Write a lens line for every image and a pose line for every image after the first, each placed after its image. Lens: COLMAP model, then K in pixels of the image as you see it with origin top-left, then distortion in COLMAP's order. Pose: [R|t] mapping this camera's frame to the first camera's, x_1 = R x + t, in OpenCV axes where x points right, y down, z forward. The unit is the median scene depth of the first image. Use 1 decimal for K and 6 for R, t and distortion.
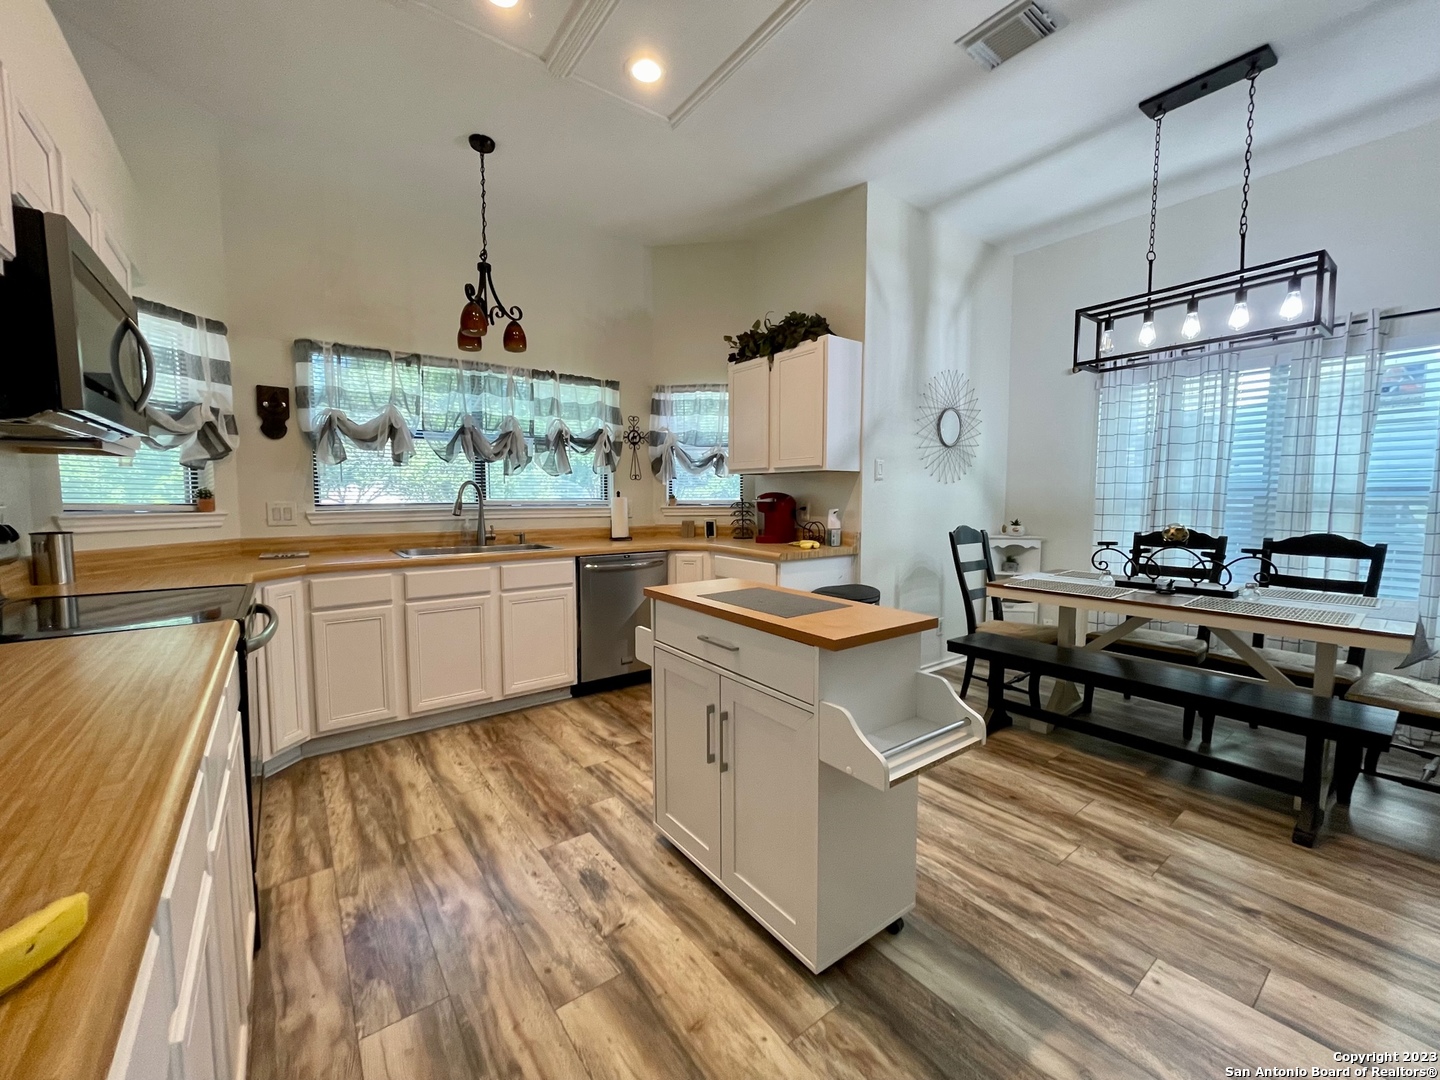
lens RADIAL K [[580.4, 0, 719.0], [0, 580.4, 537.3], [0, 0, 1]] dist [-0.000893, 0.000380]
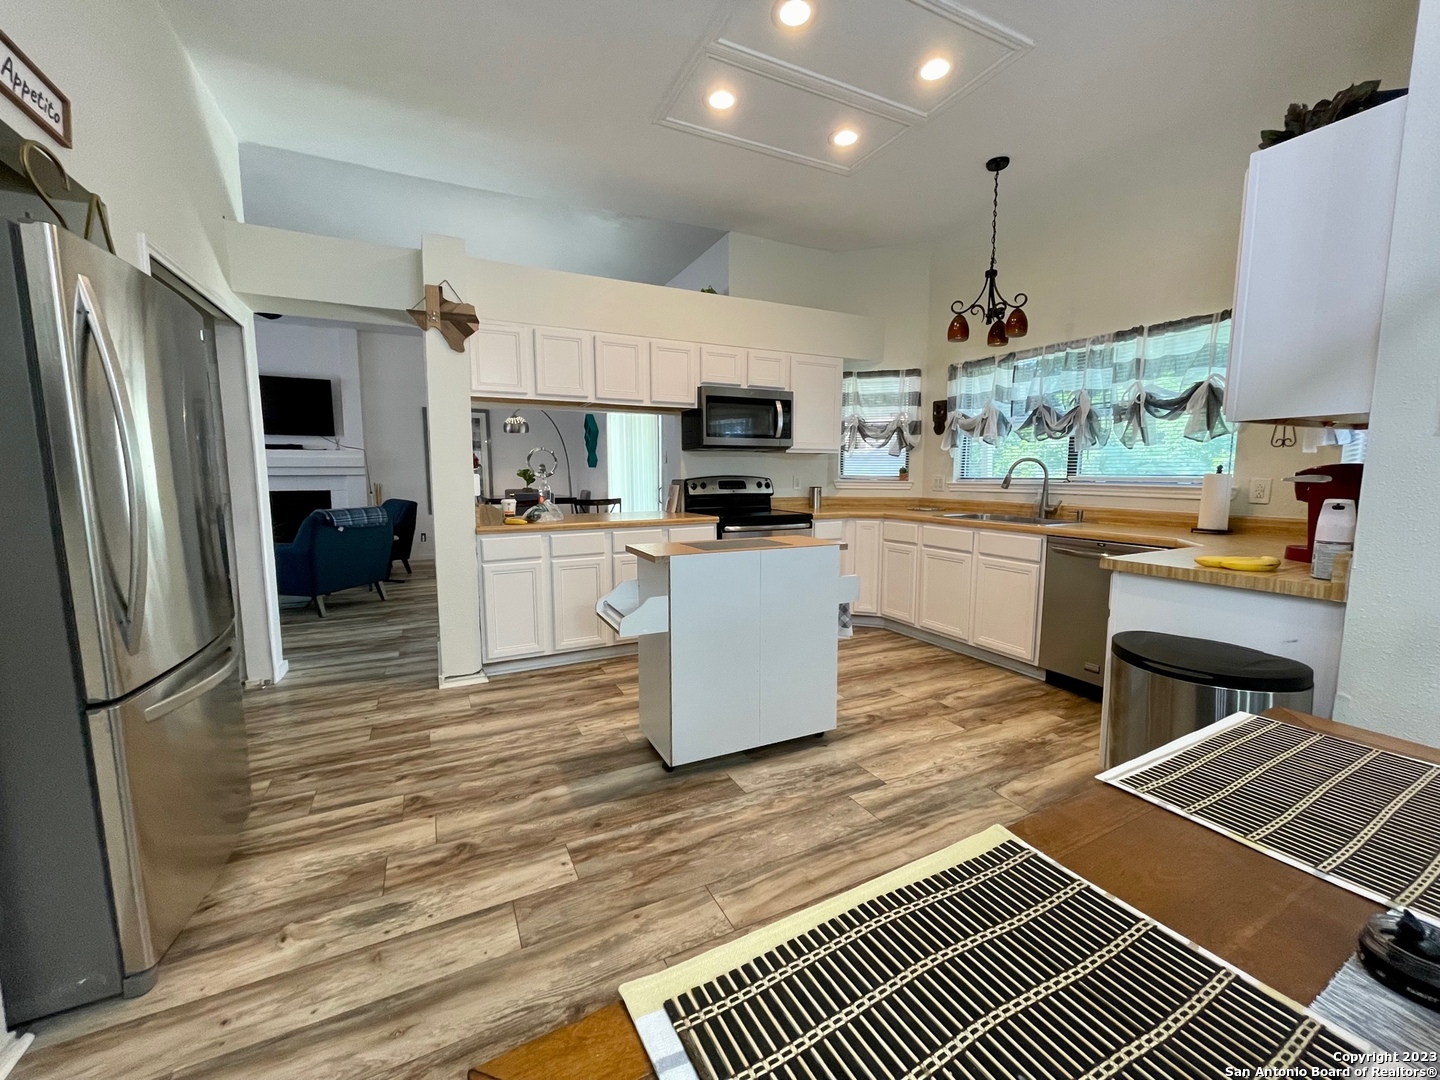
lens RADIAL K [[575.6, 0, 720.0], [0, 575.6, 540.0], [0, 0, 1]] dist [0.001156, 0.000250]
pose [[-0.176932, 0.117496, -0.977185, 0.948738], [-0.069426, 0.988886, 0.131474, -0.057268], [0.981771, 0.091104, -0.166808, 0.765599]]
